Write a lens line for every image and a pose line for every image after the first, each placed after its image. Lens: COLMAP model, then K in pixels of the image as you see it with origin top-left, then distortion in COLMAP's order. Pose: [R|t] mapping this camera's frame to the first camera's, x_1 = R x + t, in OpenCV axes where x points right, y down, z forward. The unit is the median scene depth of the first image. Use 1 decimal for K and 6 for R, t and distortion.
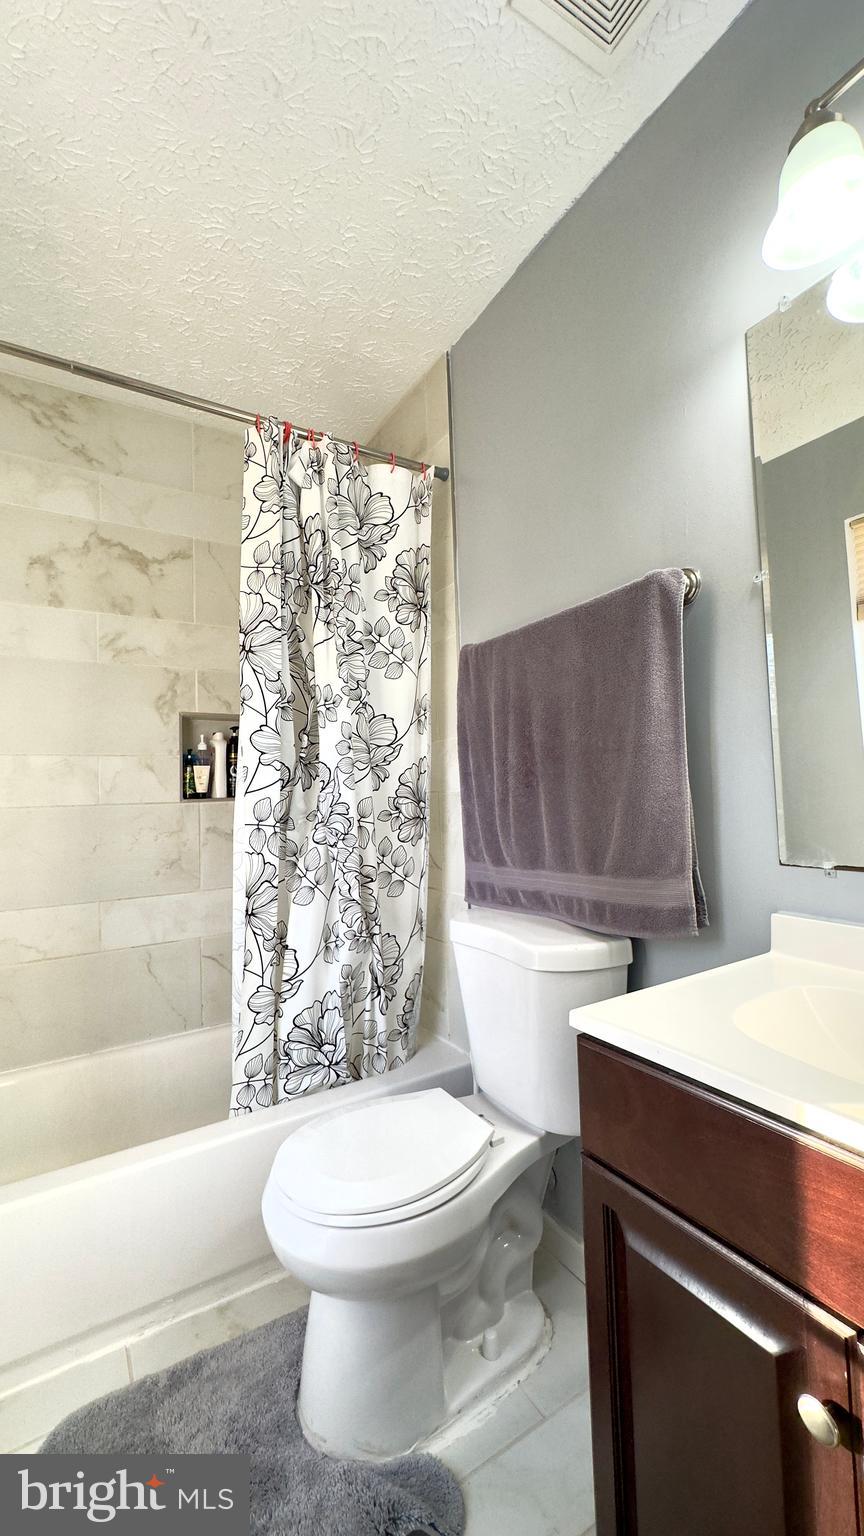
lens RADIAL K [[609.7, 0, 435.1], [0, 609.7, 768.6], [0, 0, 1]] dist [-0.003554, 0.000561]
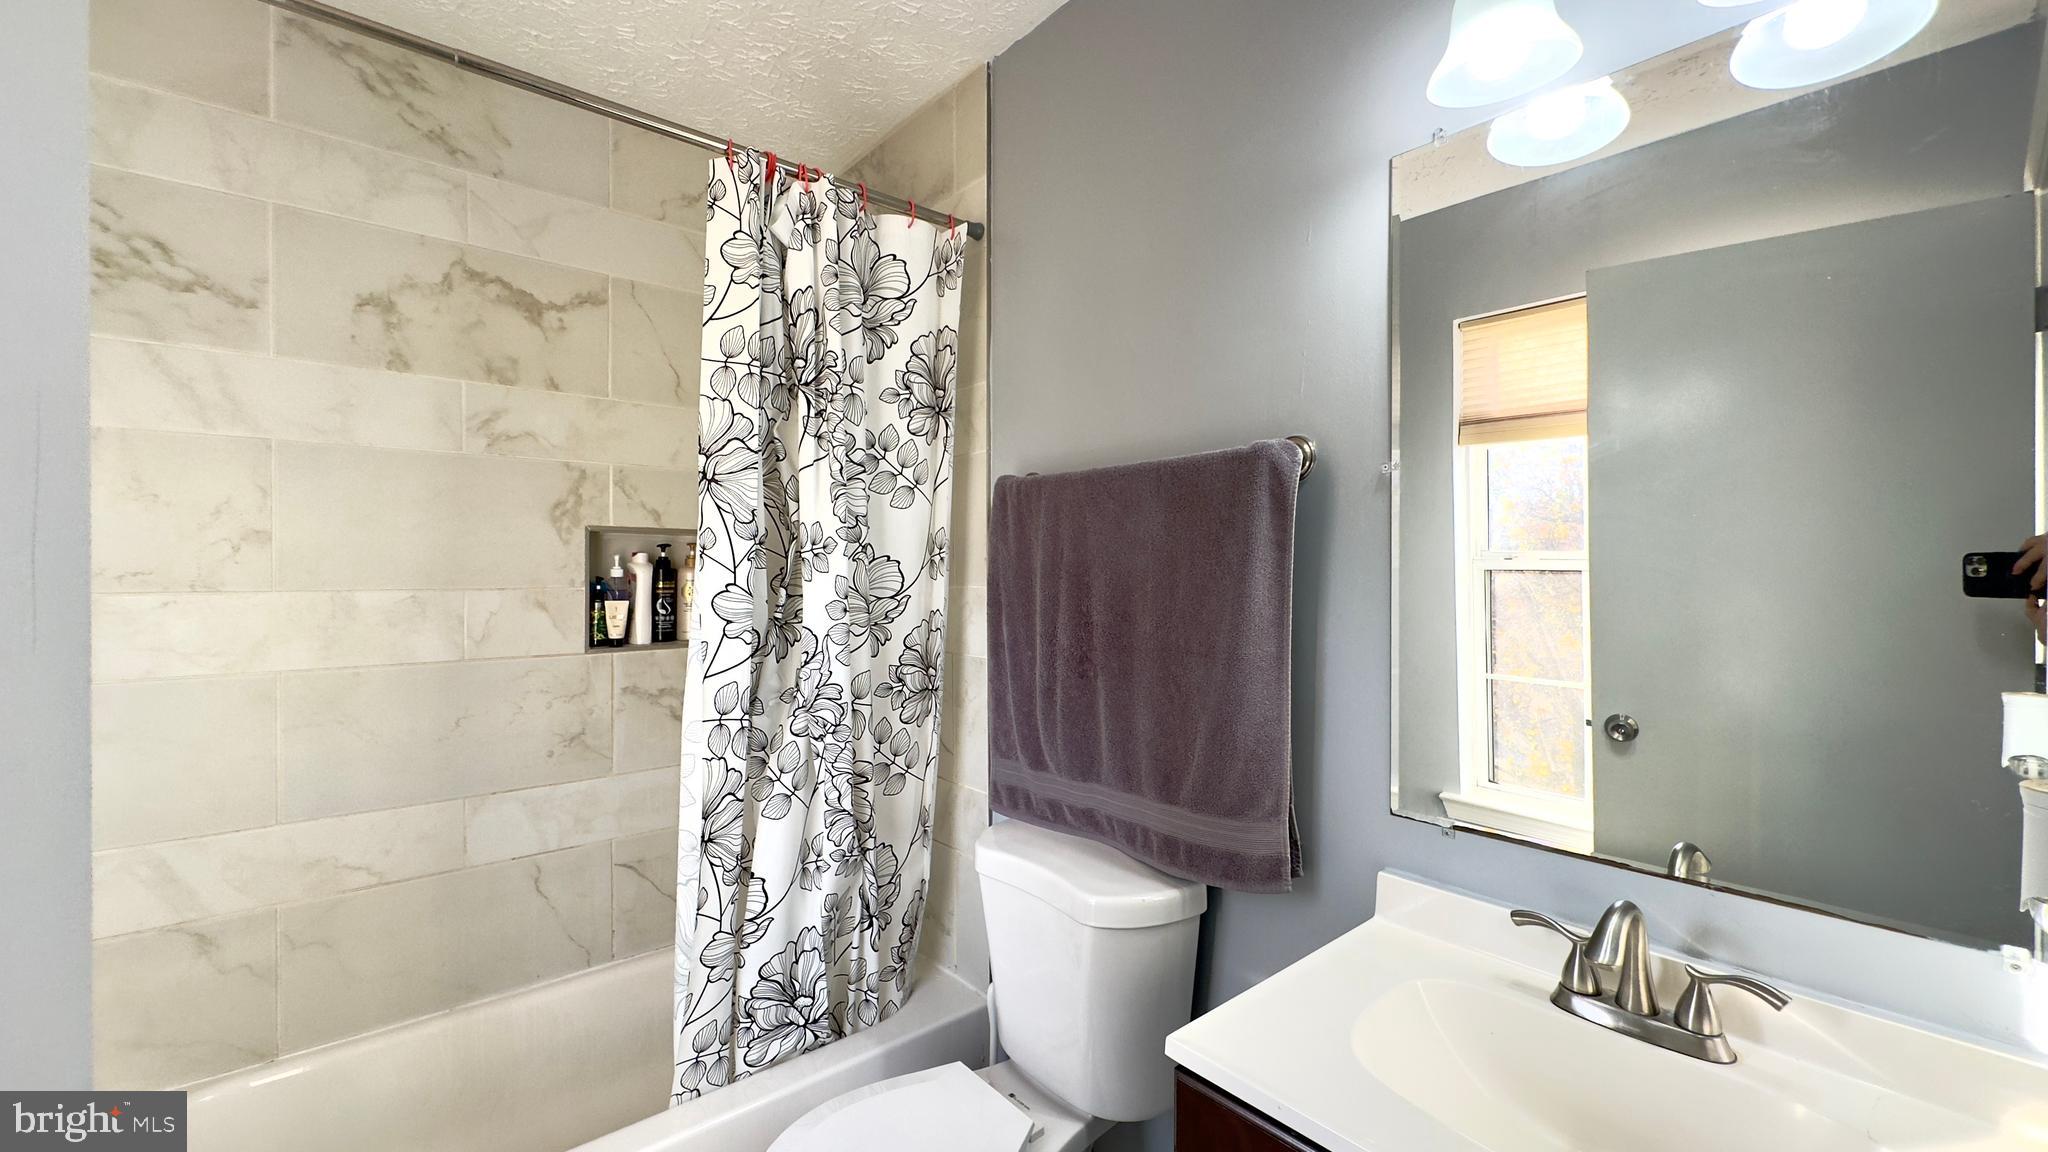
lens RADIAL K [[813.0, 0, 1024.0], [0, 813.0, 576.0], [0, 0, 1]] dist [-0.003554, 0.000561]
pose [[0.987703, 0.034337, 0.152524, -0.074992], [-0.041997, 0.997998, 0.047288, -0.127528], [-0.150595, -0.053112, 0.987168, -0.012204]]
